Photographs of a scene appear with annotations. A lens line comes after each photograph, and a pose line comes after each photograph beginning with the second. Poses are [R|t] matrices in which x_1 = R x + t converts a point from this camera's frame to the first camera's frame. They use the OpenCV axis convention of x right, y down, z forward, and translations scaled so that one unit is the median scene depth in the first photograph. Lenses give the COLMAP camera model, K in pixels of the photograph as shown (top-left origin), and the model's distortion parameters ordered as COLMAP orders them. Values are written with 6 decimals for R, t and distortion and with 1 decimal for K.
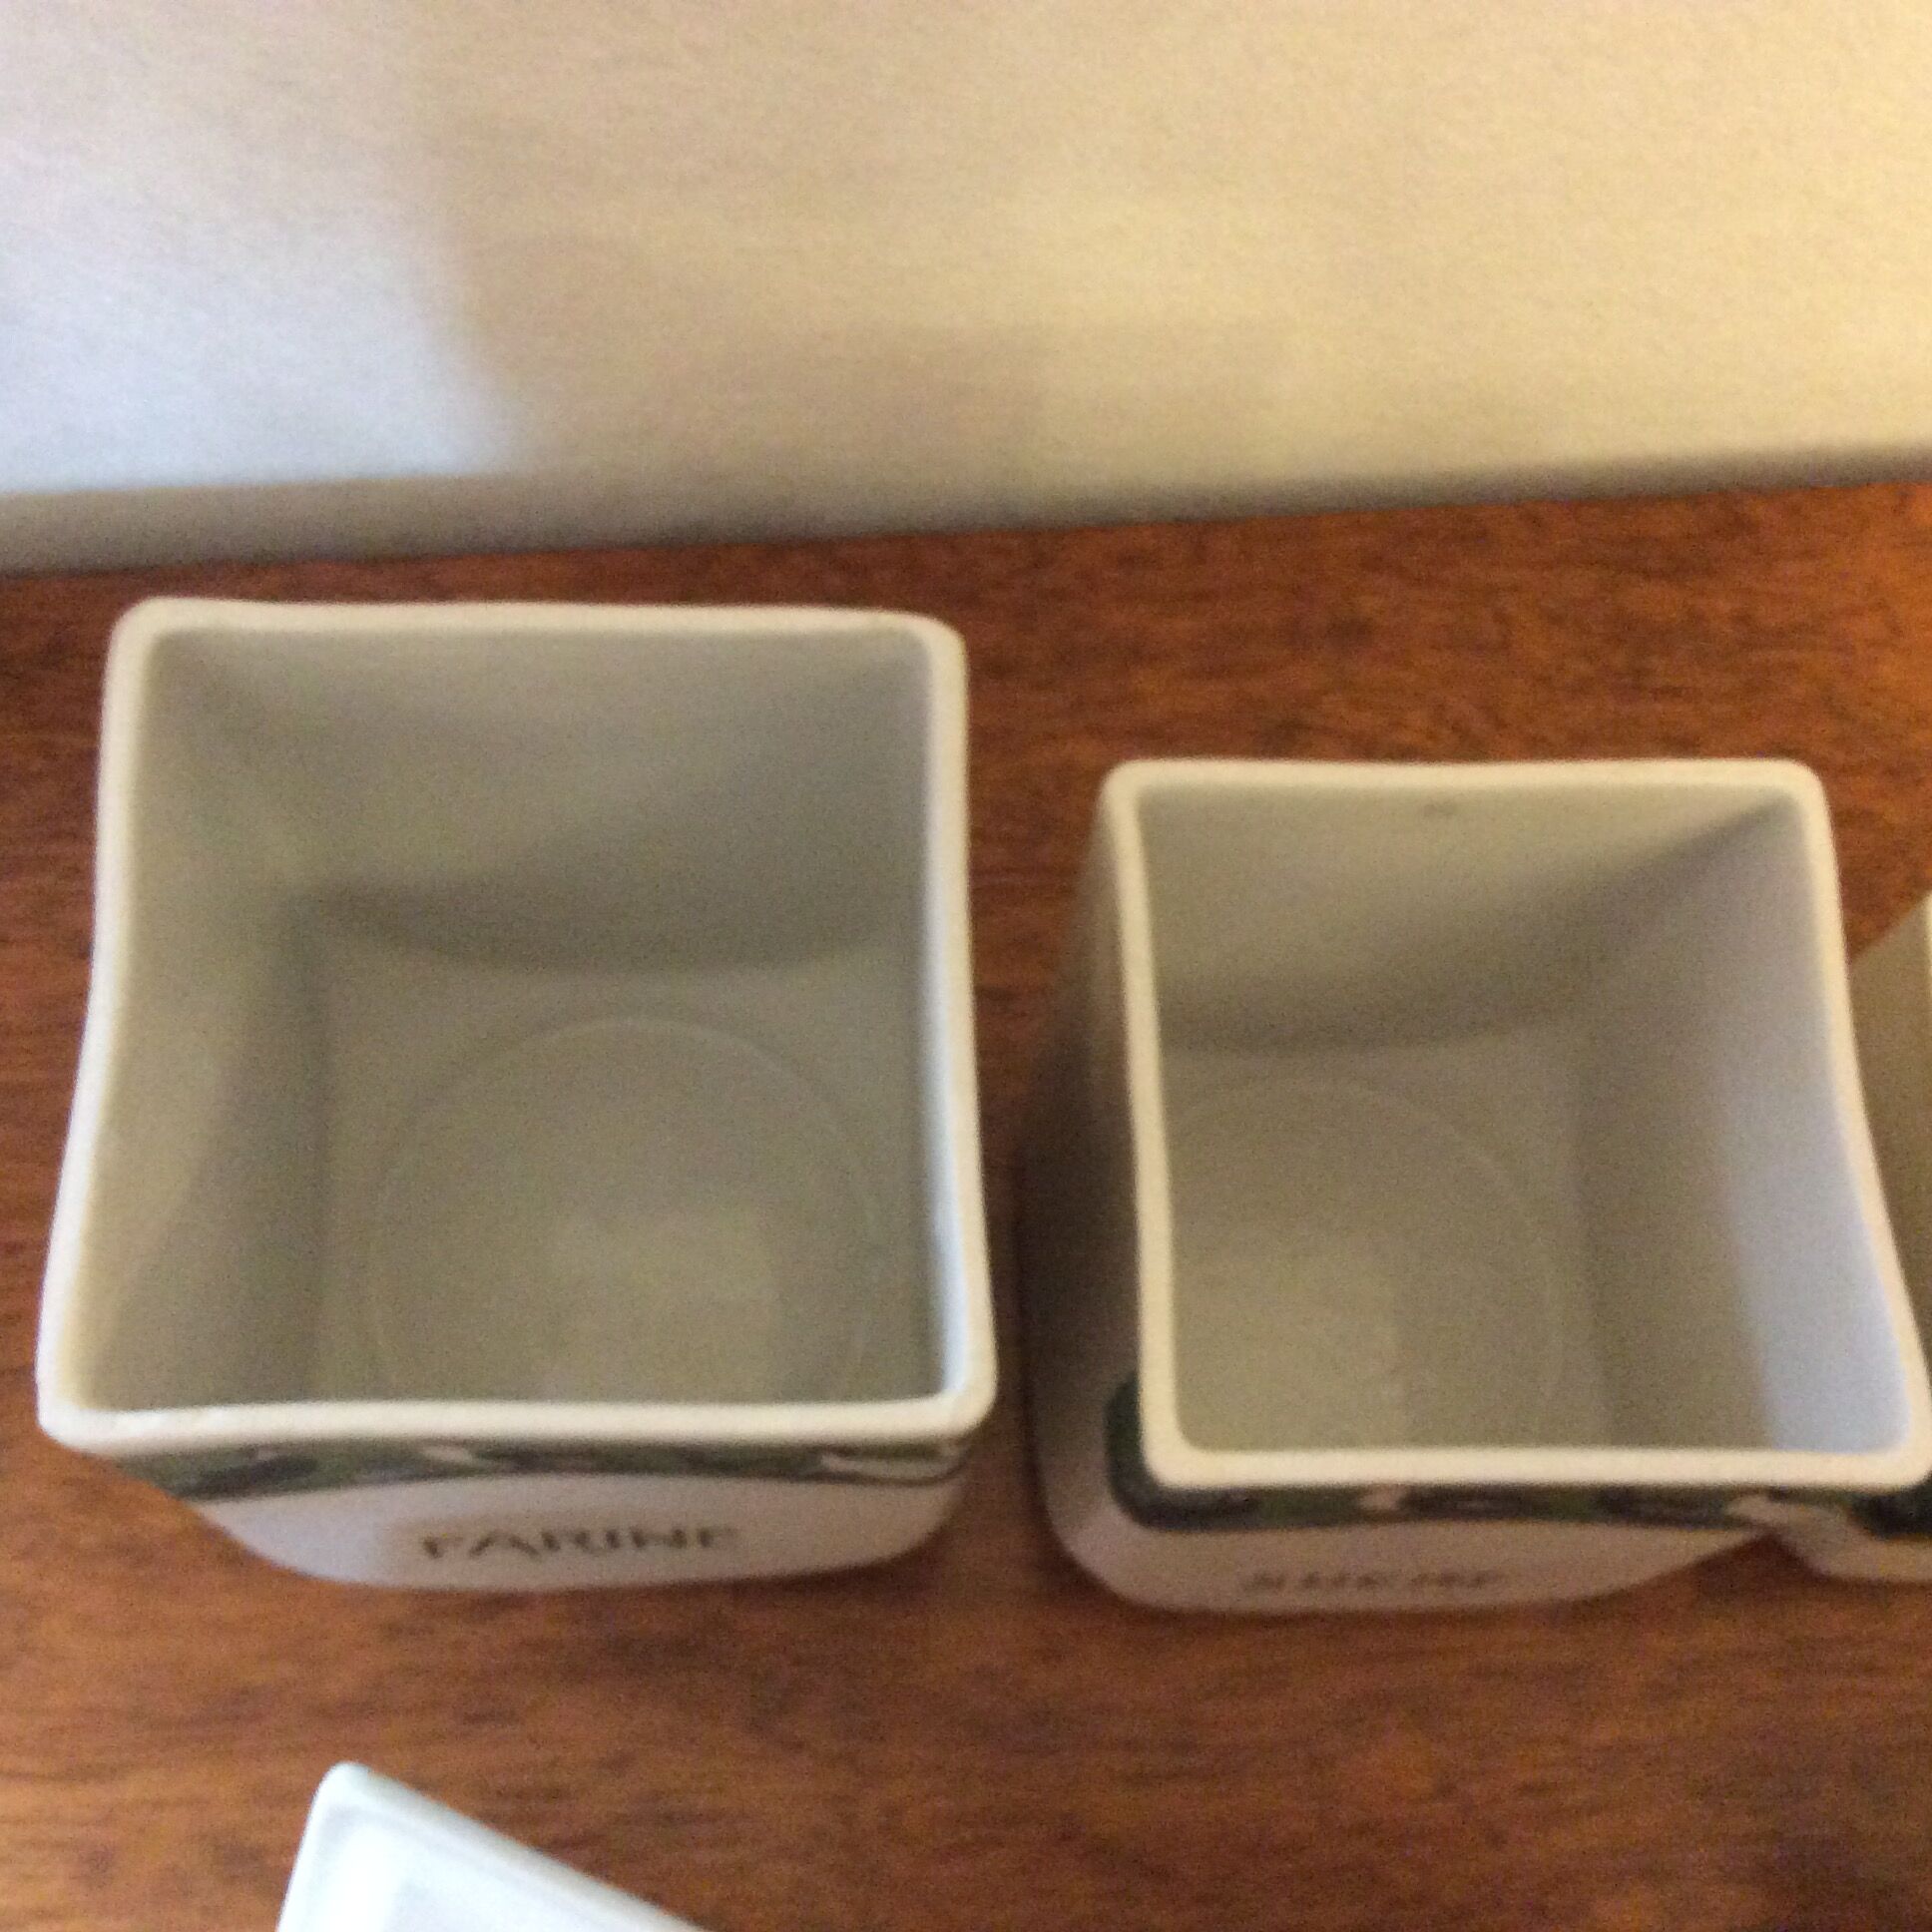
lens RADIAL K [[2357.8, 0, 966.0], [0, 2357.8, 966.0], [0, 0, 1]] dist [0.152158, -0.365487]
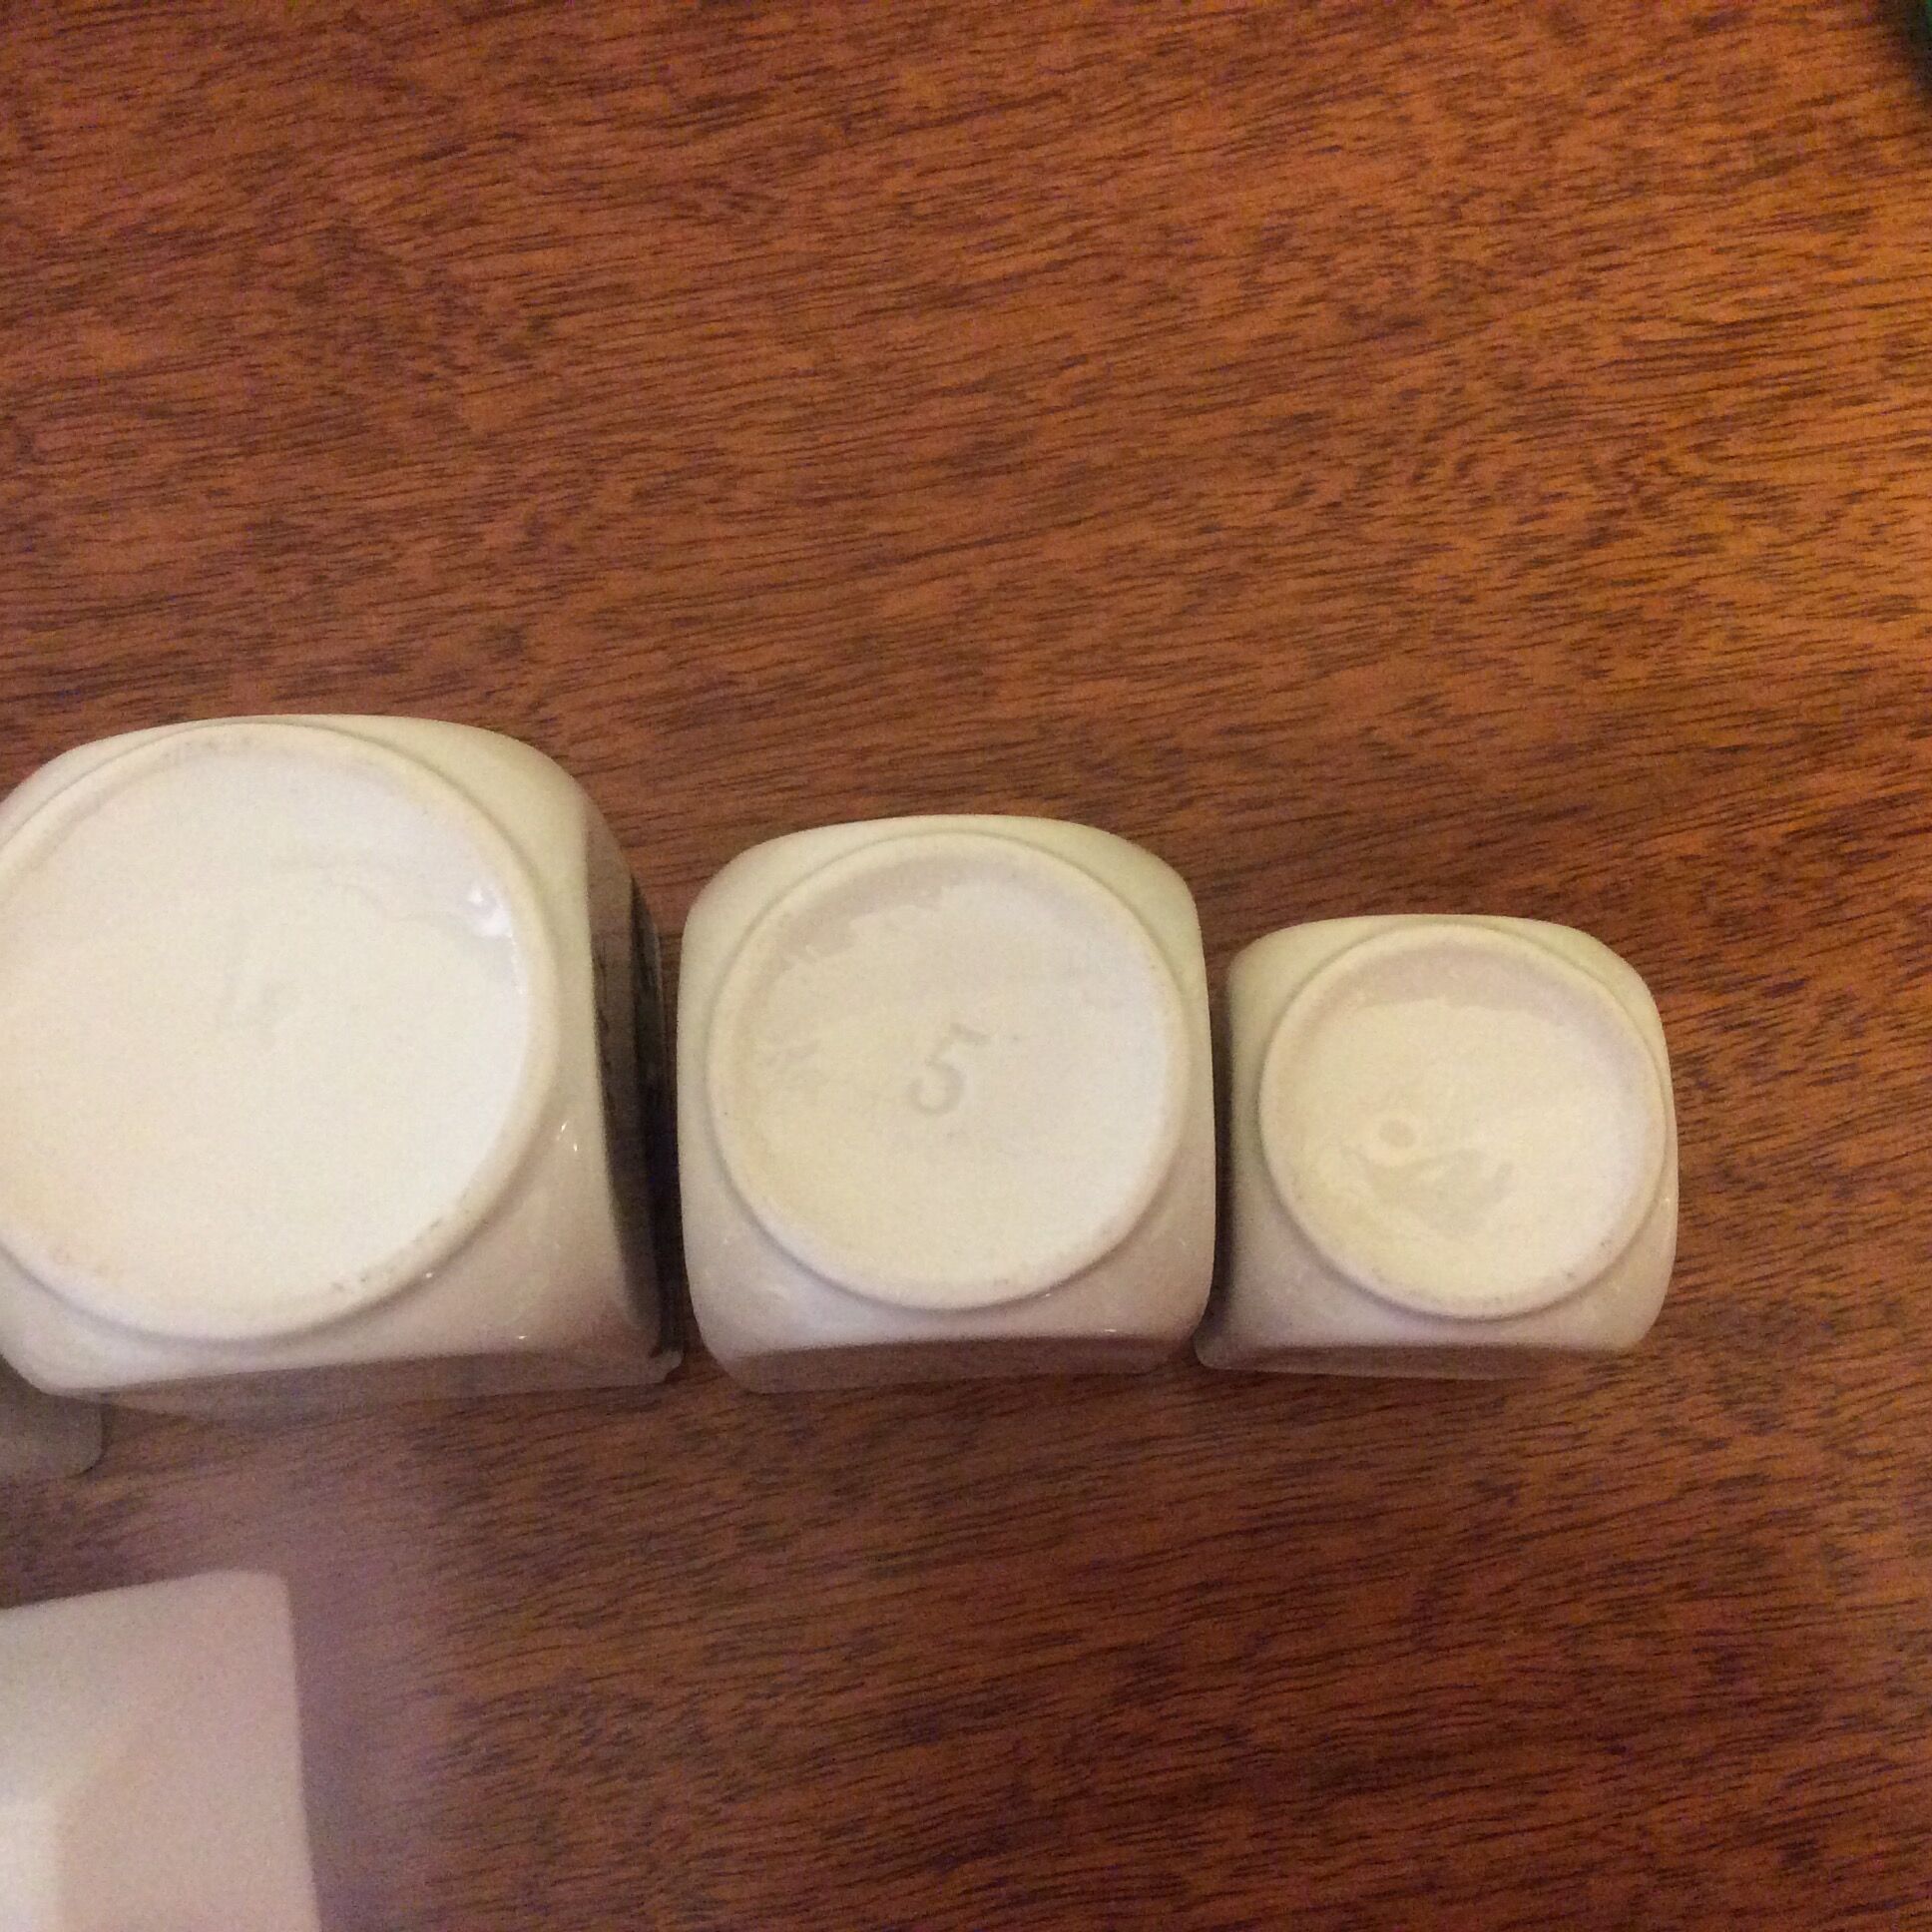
lens RADIAL K [[2357.8, 0, 966.0], [0, 2357.8, 966.0], [0, 0, 1]] dist [0.152158, -0.365487]
pose [[0.991188, -0.132100, -0.009771, 0.680419], [0.132382, 0.985357, 0.107456, 0.086932], [-0.004567, -0.107803, 0.994162, 0.180628]]
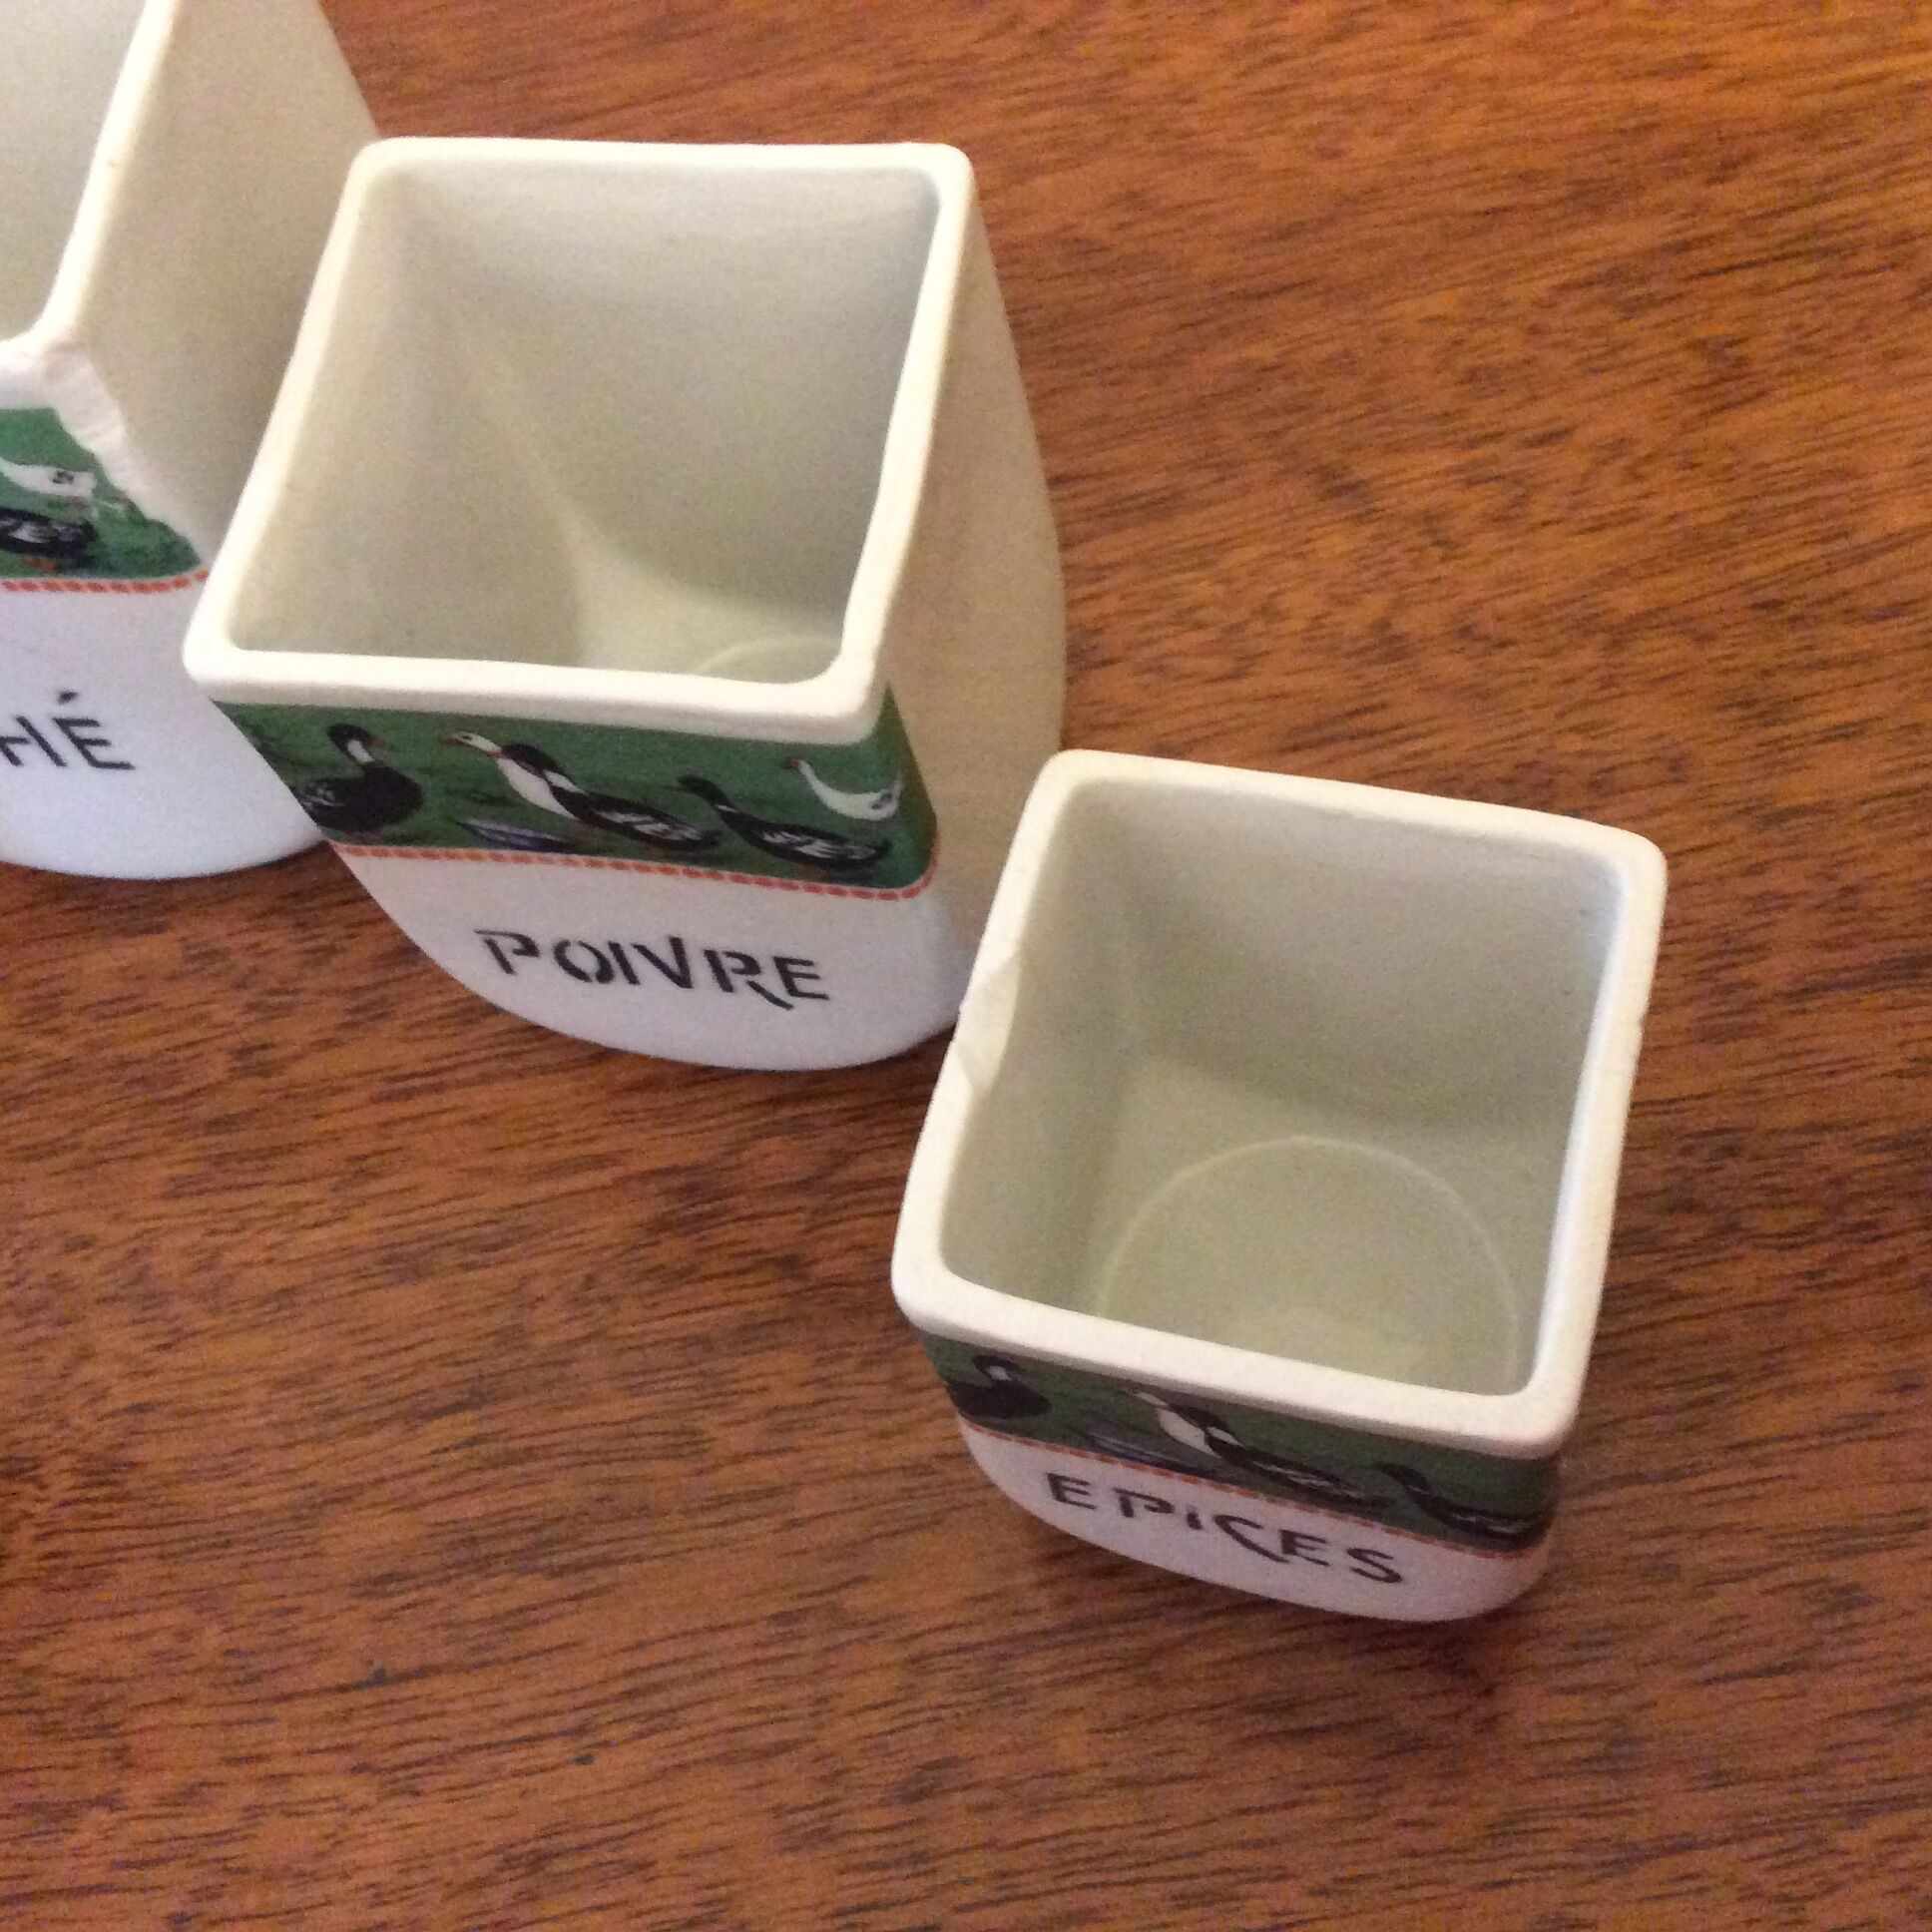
lens RADIAL K [[2387.6, 0, 966.0], [0, 2387.6, 966.0], [0, 0, 1]] dist [0.157363, -0.408708]
pose [[0.977060, -0.161473, -0.138854, 0.844083], [0.138473, 0.977054, -0.161837, 0.416348], [0.161800, 0.138897, 0.977000, 0.313595]]
